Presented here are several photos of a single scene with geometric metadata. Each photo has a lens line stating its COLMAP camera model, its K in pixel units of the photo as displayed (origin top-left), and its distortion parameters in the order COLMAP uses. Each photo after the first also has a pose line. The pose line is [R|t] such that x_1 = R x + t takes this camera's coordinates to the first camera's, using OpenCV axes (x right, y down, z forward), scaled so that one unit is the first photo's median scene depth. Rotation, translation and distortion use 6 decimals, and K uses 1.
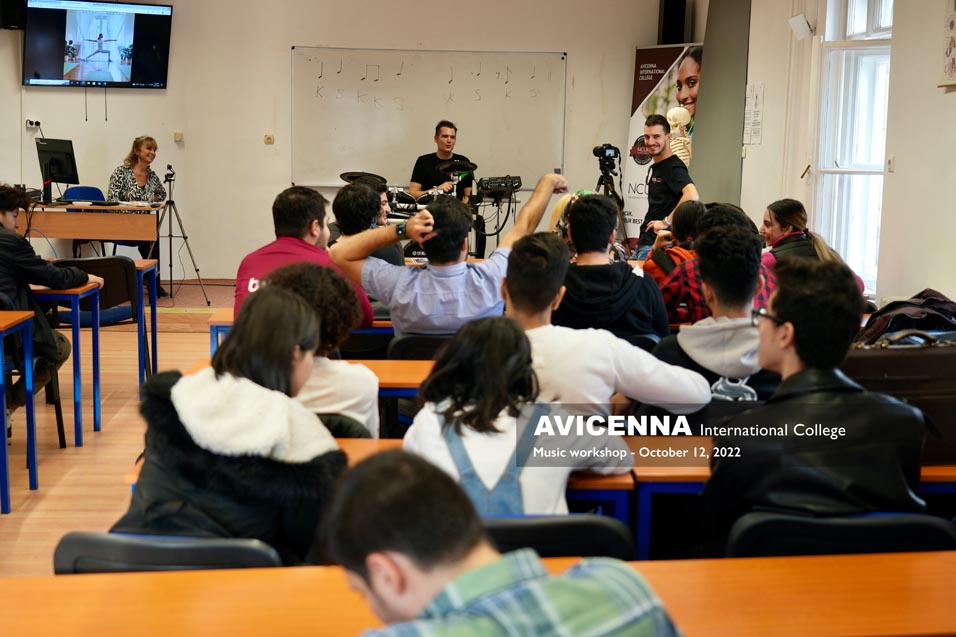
lens RADIAL K [[1344.8, 0, 479.3], [0, 1344.8, 323.9], [0, 0, 1]] dist [0.054137, 0.000000]
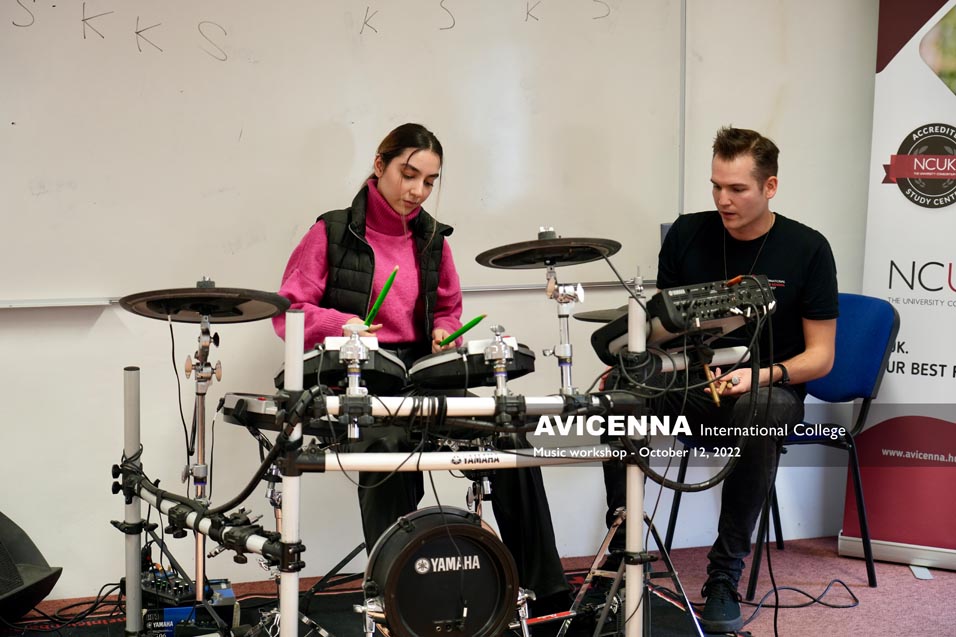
lens RADIAL K [[1832.9, 0, 476.9], [0, 1832.9, 325.0], [0, 0, 1]] dist [0.026554, 0.000000]
pose [[0.960350, -0.049553, 0.274358, -0.132362], [0.056008, 0.998306, -0.015740, -0.091395], [-0.273113, 0.030482, 0.961499, 0.606067]]
